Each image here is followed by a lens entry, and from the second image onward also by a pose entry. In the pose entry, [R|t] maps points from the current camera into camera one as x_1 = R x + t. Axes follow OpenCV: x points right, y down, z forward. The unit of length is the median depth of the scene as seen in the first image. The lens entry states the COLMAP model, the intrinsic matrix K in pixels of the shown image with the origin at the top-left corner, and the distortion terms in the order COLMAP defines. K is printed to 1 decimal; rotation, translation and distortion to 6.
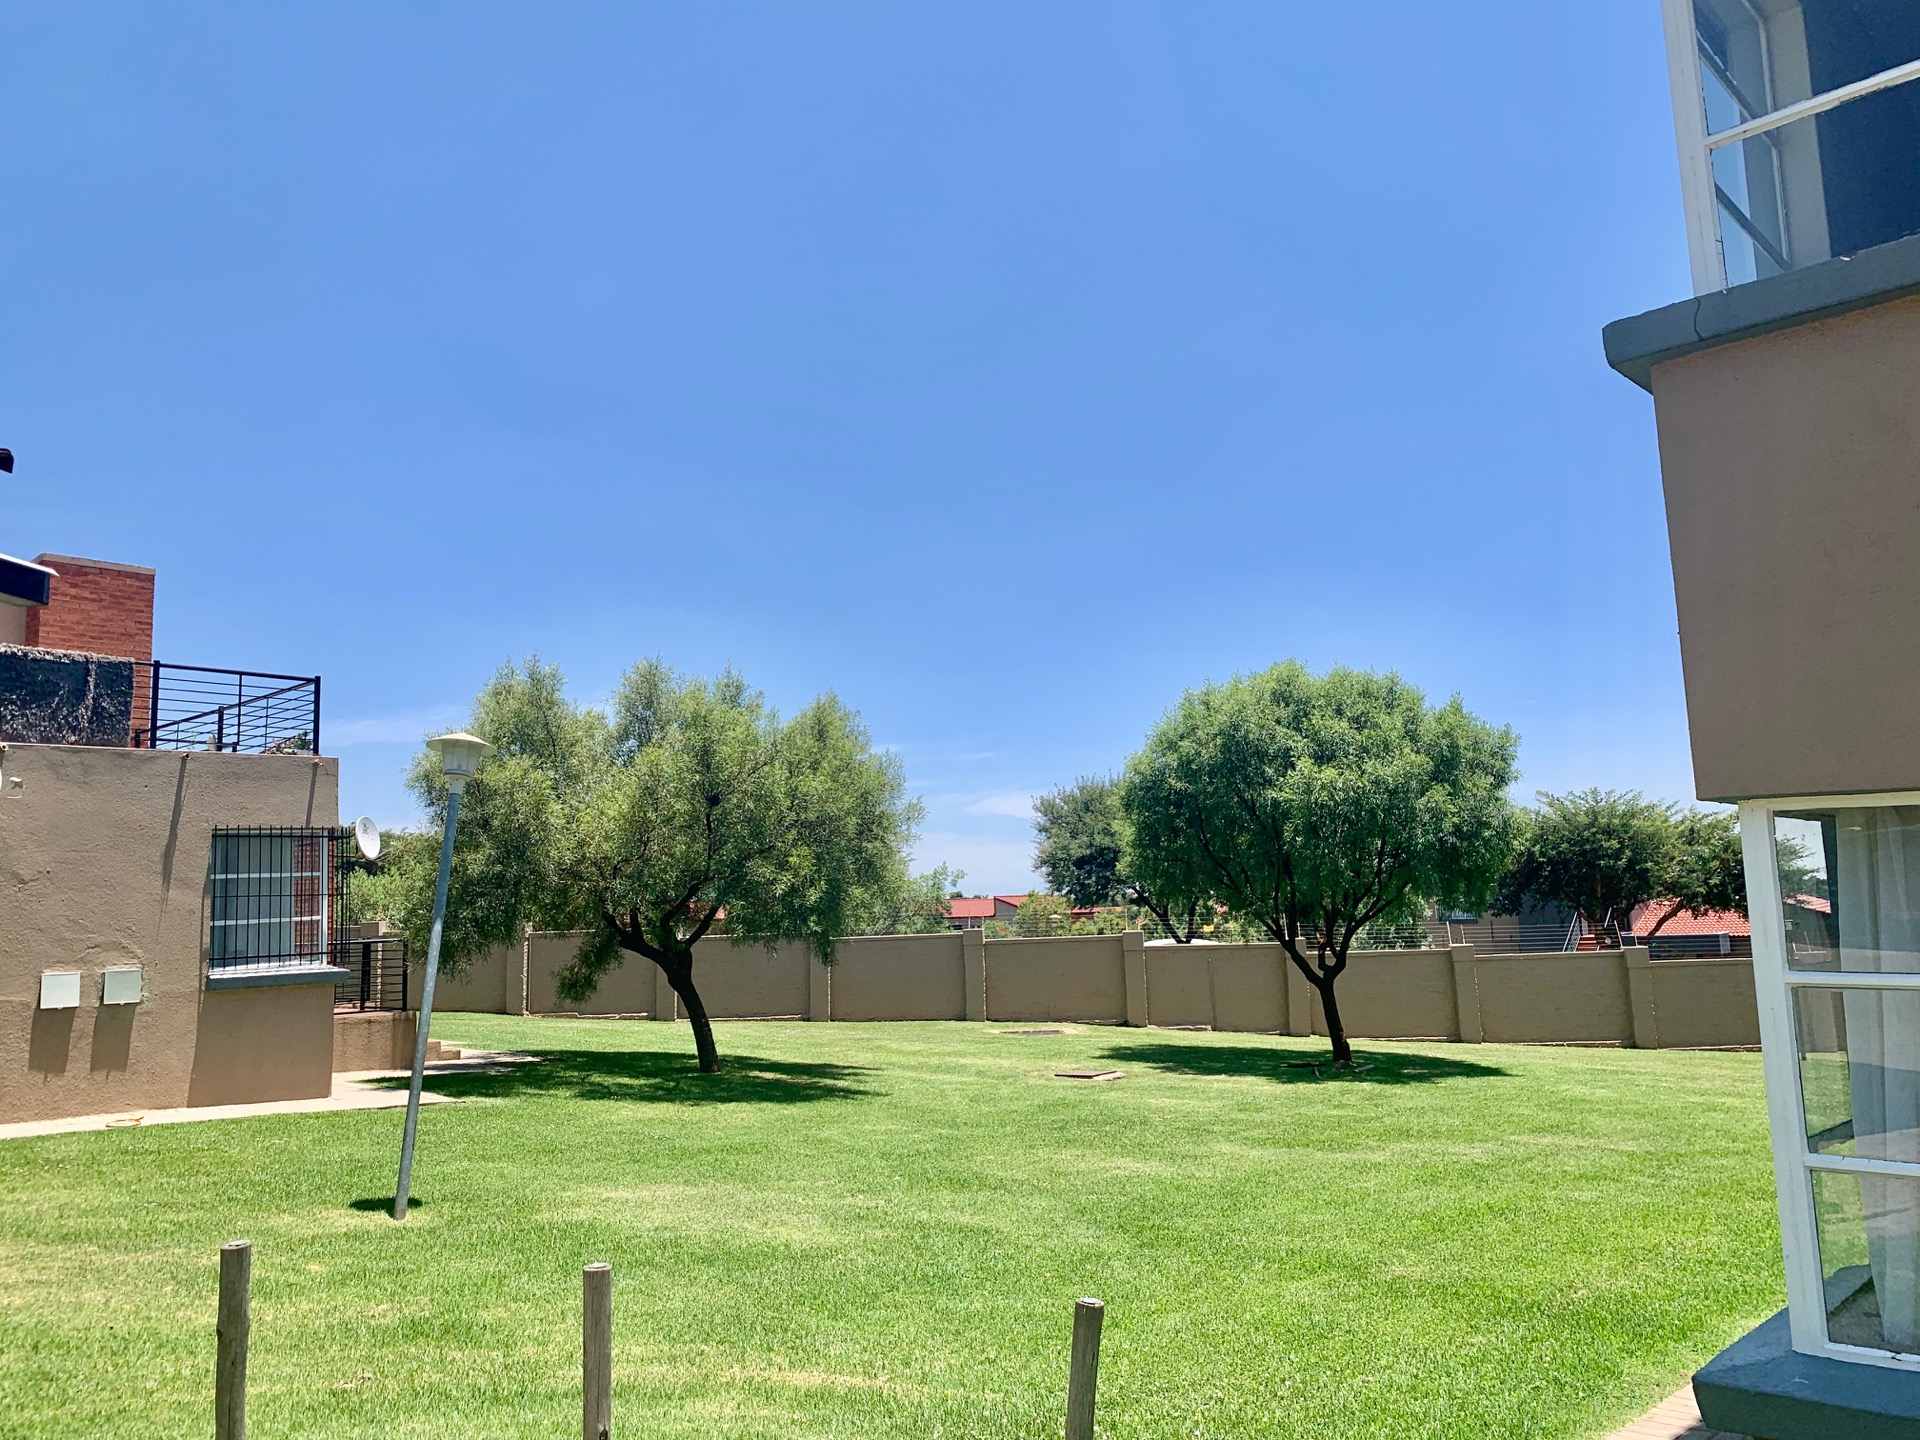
lens RADIAL K [[1458.1, 0, 966.2], [0, 1458.1, 708.7], [0, 0, 1]] dist [0.046638, -0.061316]
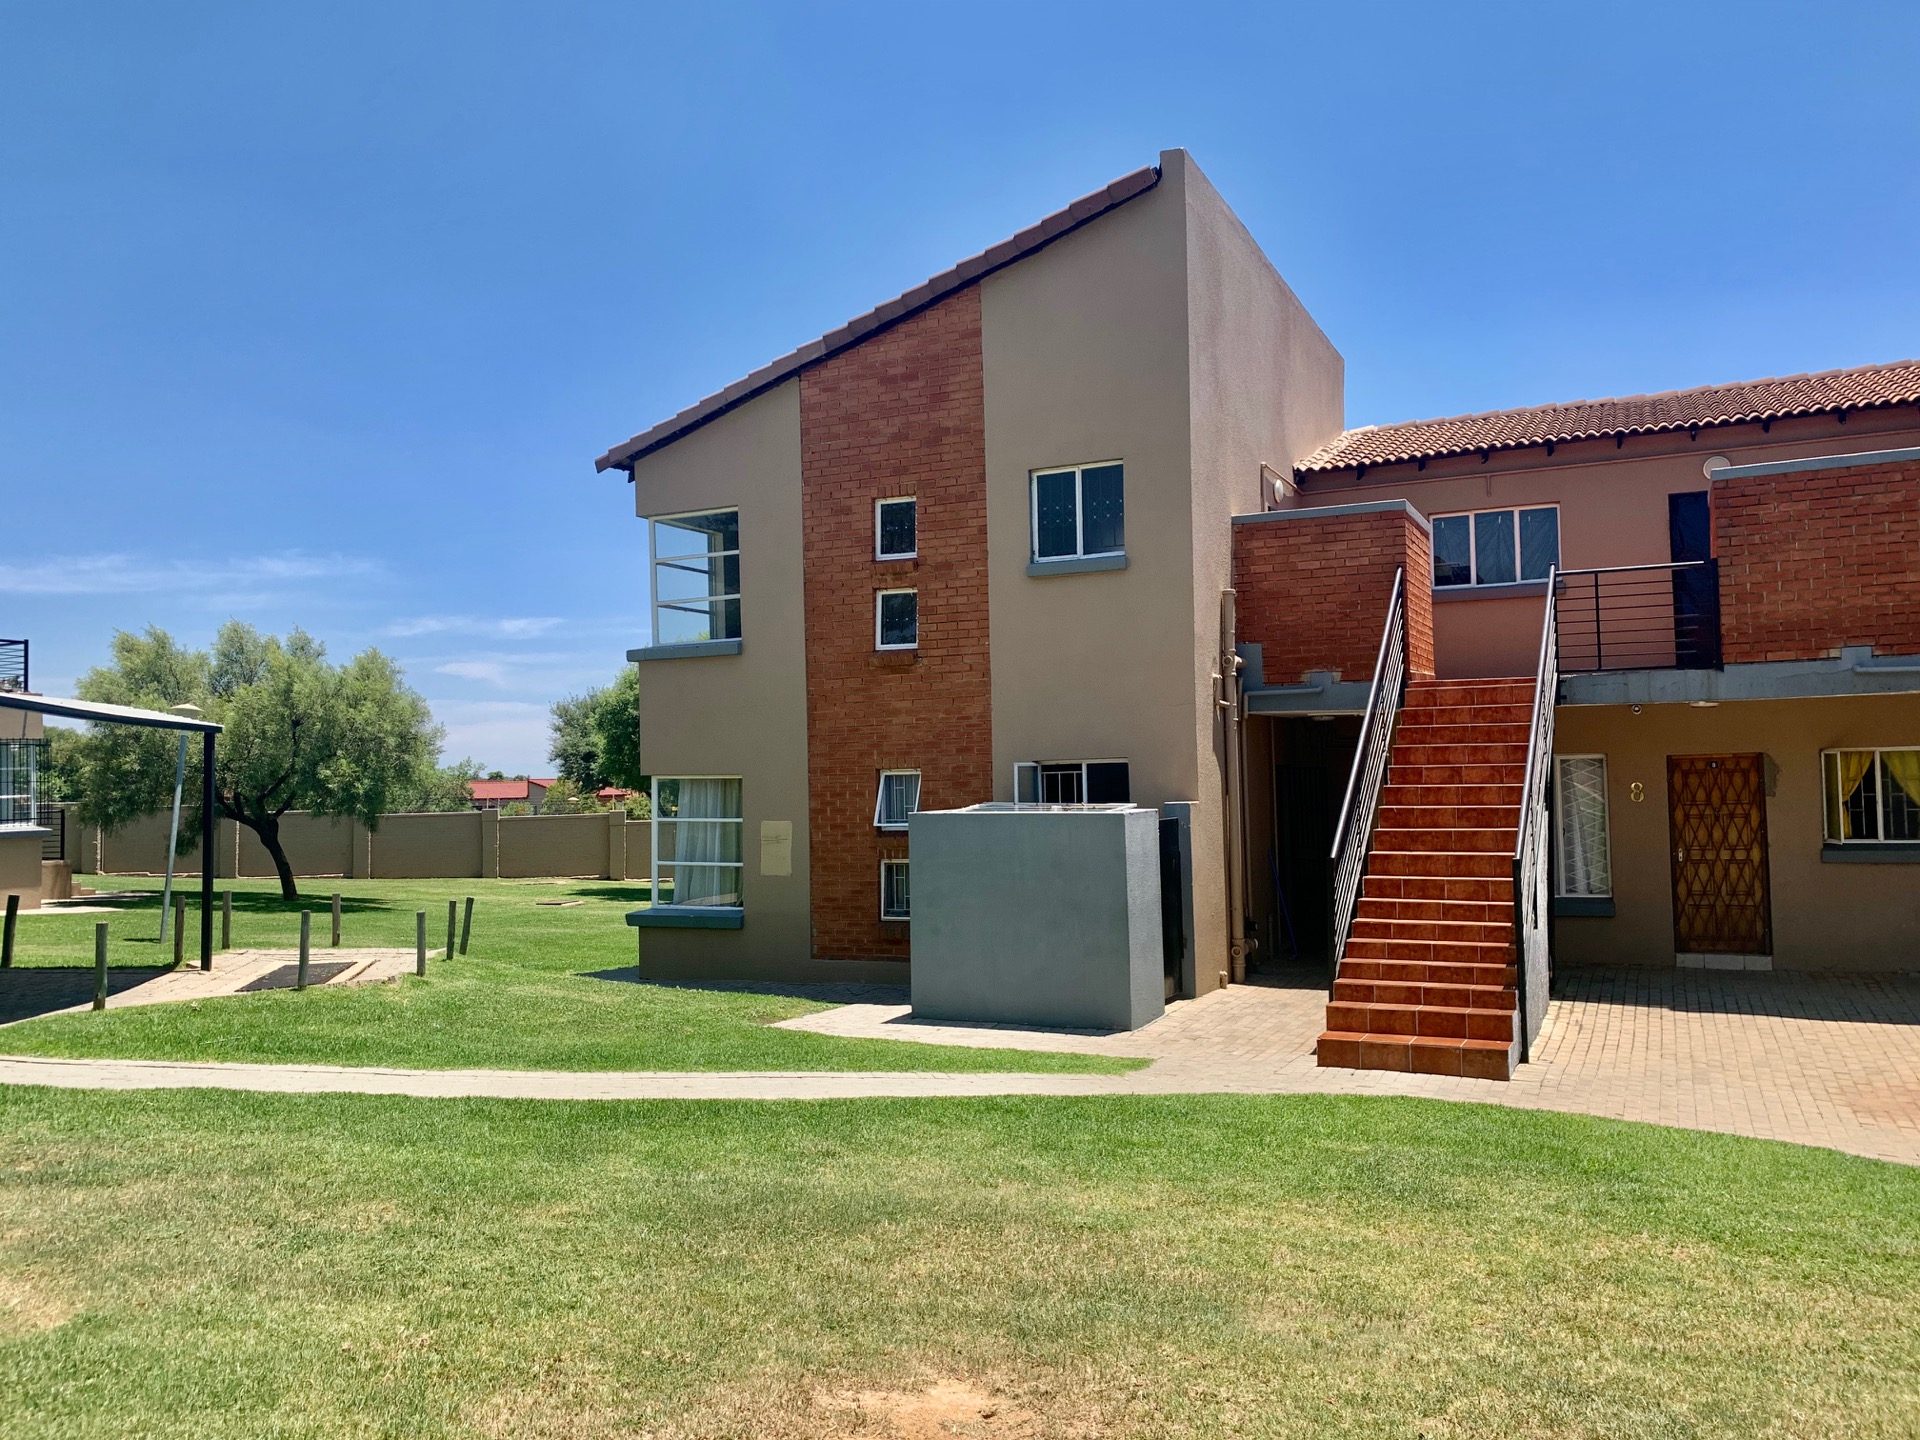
lens RADIAL K [[1469.2, 0, 956.3], [0, 1469.2, 714.3], [0, 0, 1]] dist [0.199299, -0.374463]
pose [[0.958079, 0.028435, 0.285090, 0.030293], [-0.052427, 0.995661, 0.076879, -0.080870], [-0.281667, -0.088602, 0.955413, -0.541512]]
